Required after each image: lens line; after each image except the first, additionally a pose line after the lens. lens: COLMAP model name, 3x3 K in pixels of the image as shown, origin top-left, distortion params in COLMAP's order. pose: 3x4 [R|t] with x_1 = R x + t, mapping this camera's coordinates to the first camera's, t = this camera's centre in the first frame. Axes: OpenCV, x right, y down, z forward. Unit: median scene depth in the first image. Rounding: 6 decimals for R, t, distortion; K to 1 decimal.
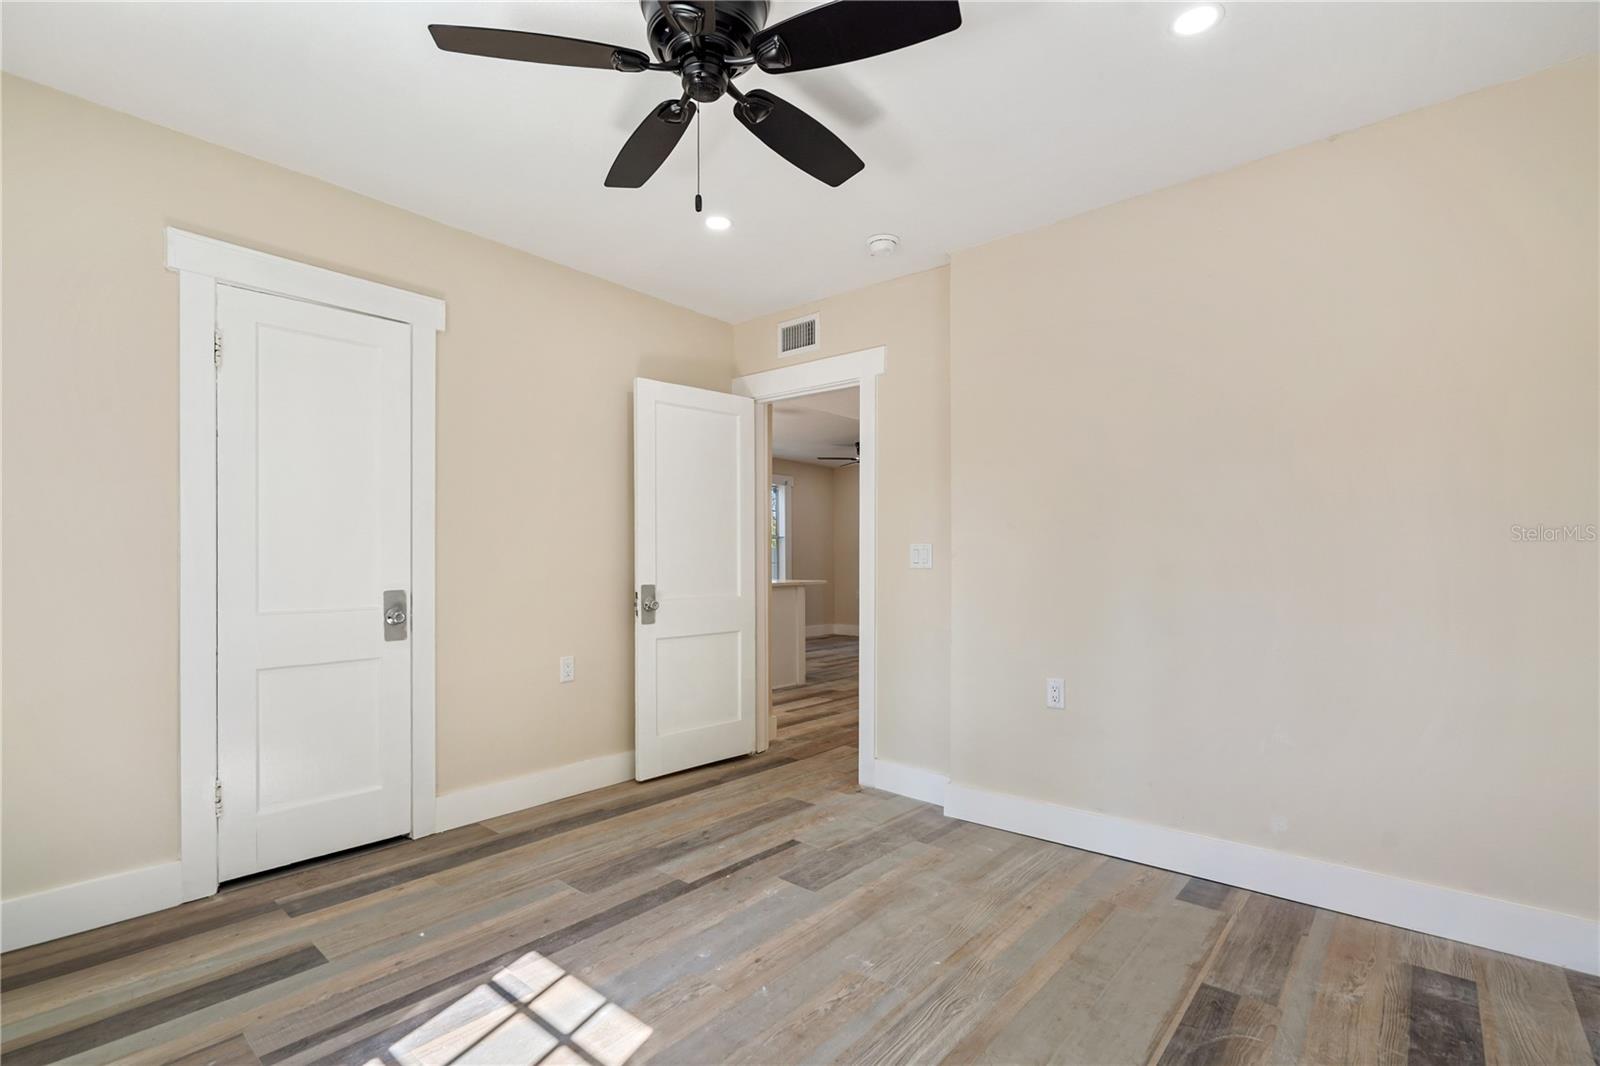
lens RADIAL K [[737.2, 0, 790.1], [0, 737.2, 542.1], [0, 0, 1]] dist [-0.001818, 0.000689]
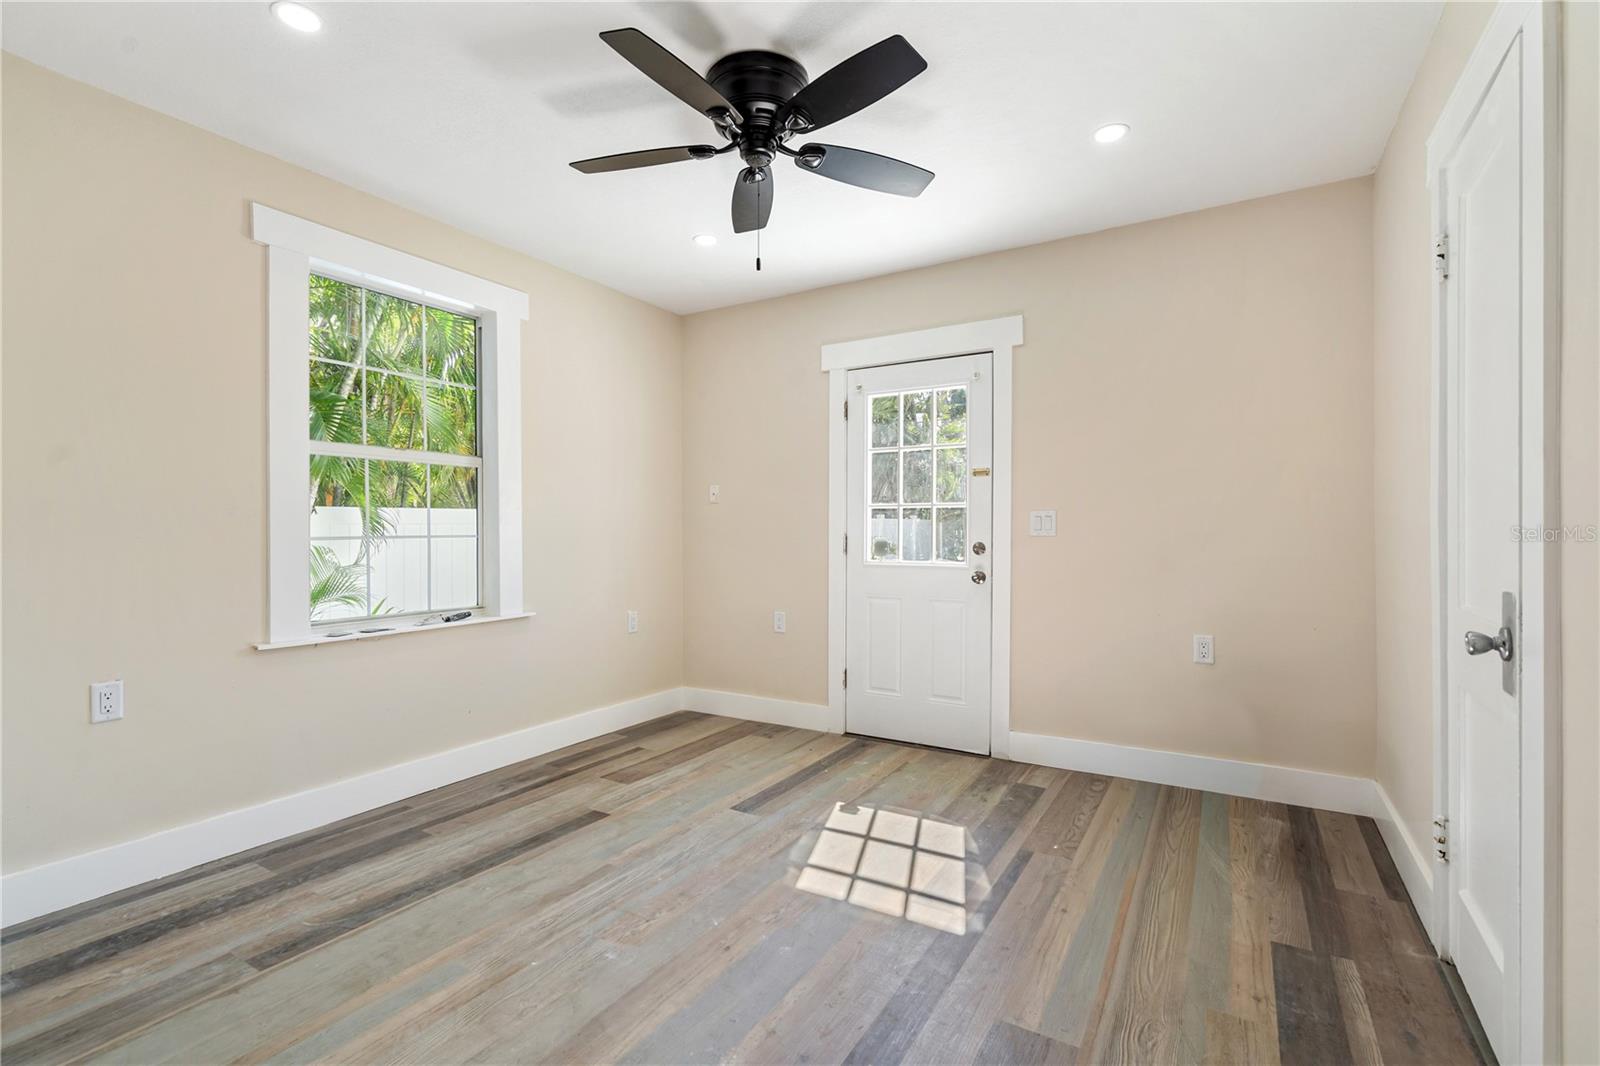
lens RADIAL K [[737.2, 0, 790.1], [0, 737.2, 542.1], [0, 0, 1]] dist [-0.001818, 0.000689]
pose [[-0.986980, 0.002835, -0.160816, 0.028585], [0.003780, 0.999977, -0.005572, 0.044095], [0.160796, -0.006108, -0.986969, 1.981493]]
